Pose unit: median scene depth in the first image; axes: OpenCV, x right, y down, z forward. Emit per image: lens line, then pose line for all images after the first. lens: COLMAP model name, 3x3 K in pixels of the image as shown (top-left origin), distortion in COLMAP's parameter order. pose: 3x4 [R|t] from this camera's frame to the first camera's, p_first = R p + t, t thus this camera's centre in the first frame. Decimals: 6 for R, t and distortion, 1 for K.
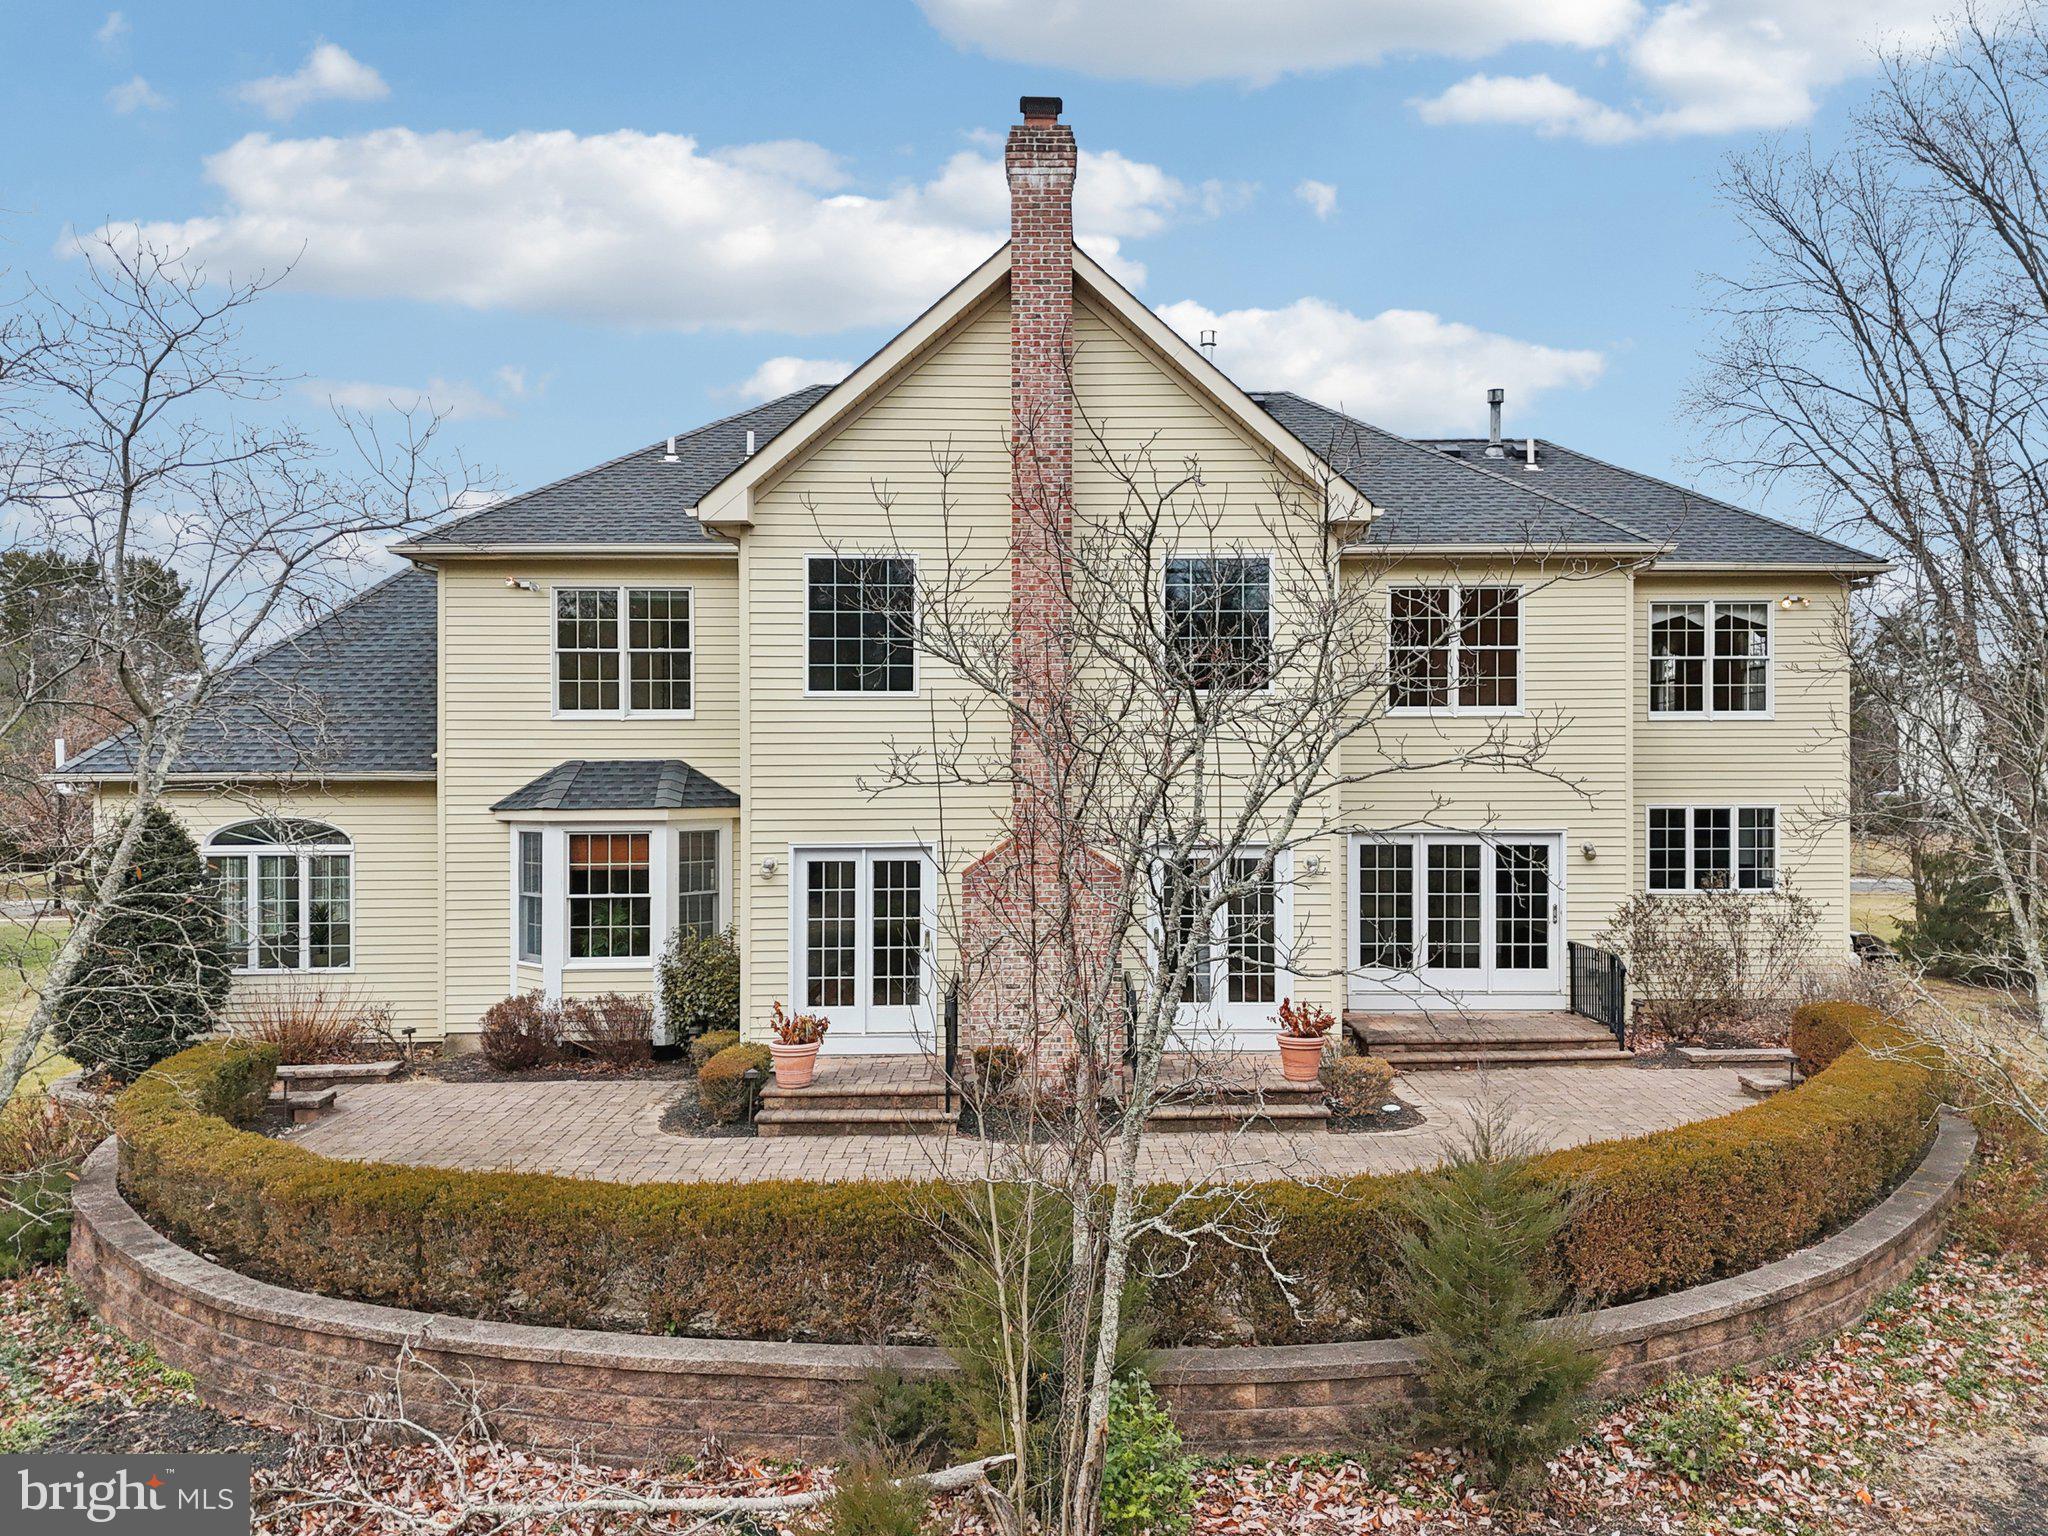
lens RADIAL K [[1545.2, 0, 1020.6], [0, 1545.2, 760.0], [0, 0, 1]] dist [0.077122, -0.064439]
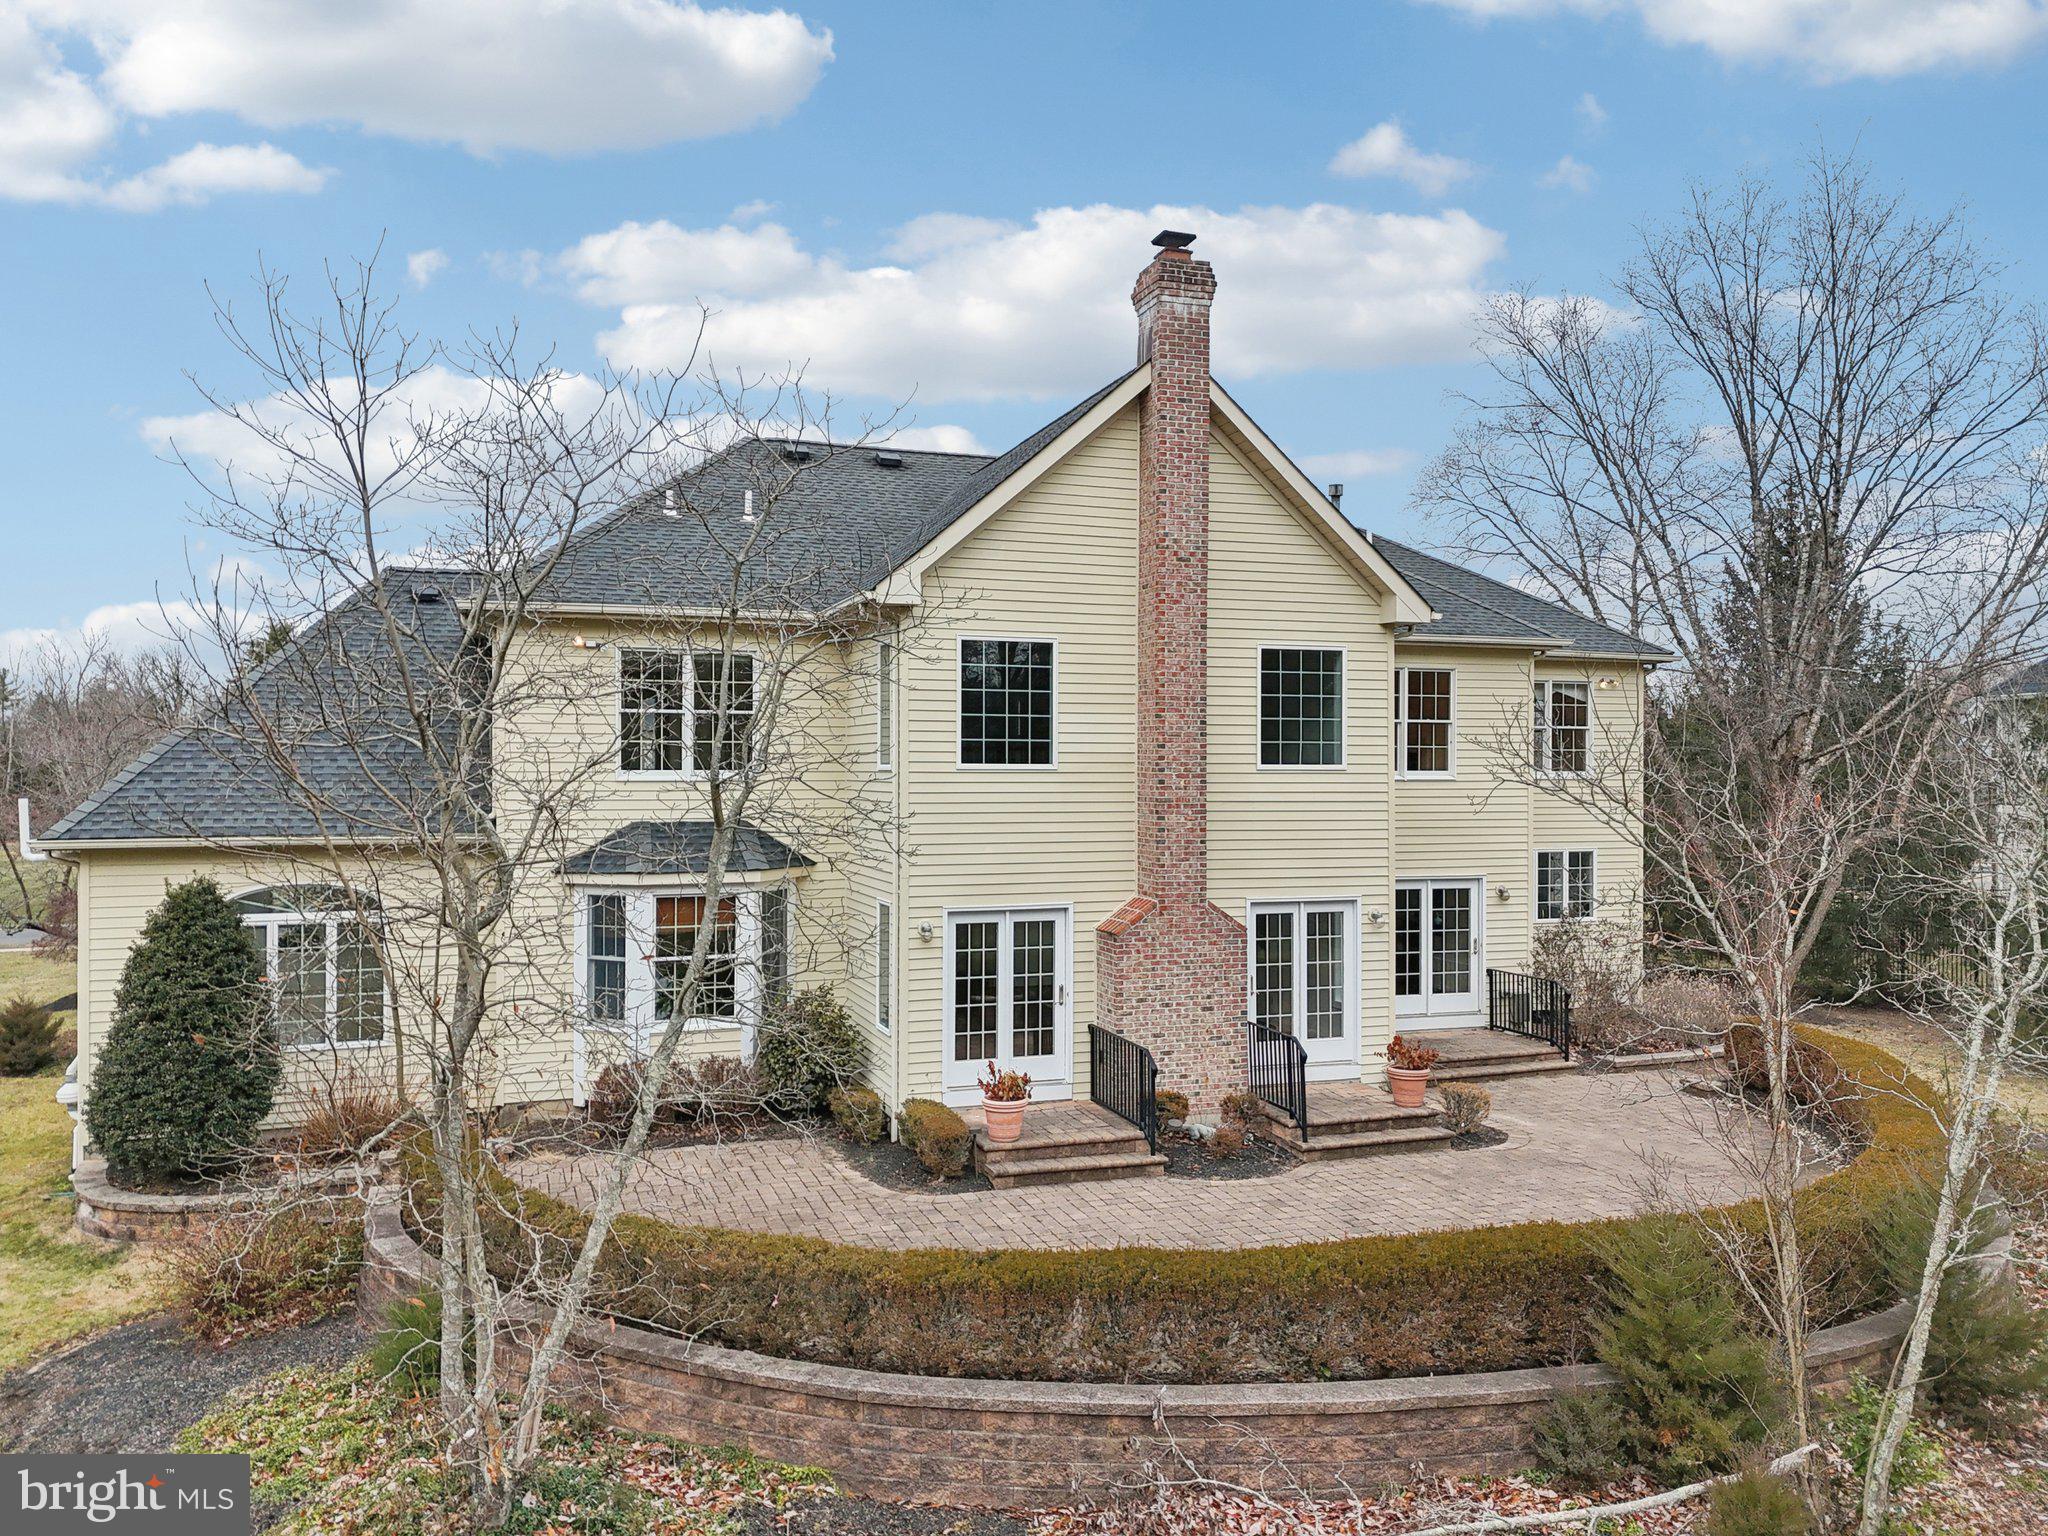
lens RADIAL K [[1510.8, 0, 1024.0], [0, 1510.8, 768.0], [0, 0, 1]] dist [0.093147, -0.086832]
pose [[0.952178, 0.006597, 0.305474, -0.410575], [-0.007026, 0.999975, 0.000306, -0.042068], [-0.305464, -0.002438, 0.952200, -0.001199]]
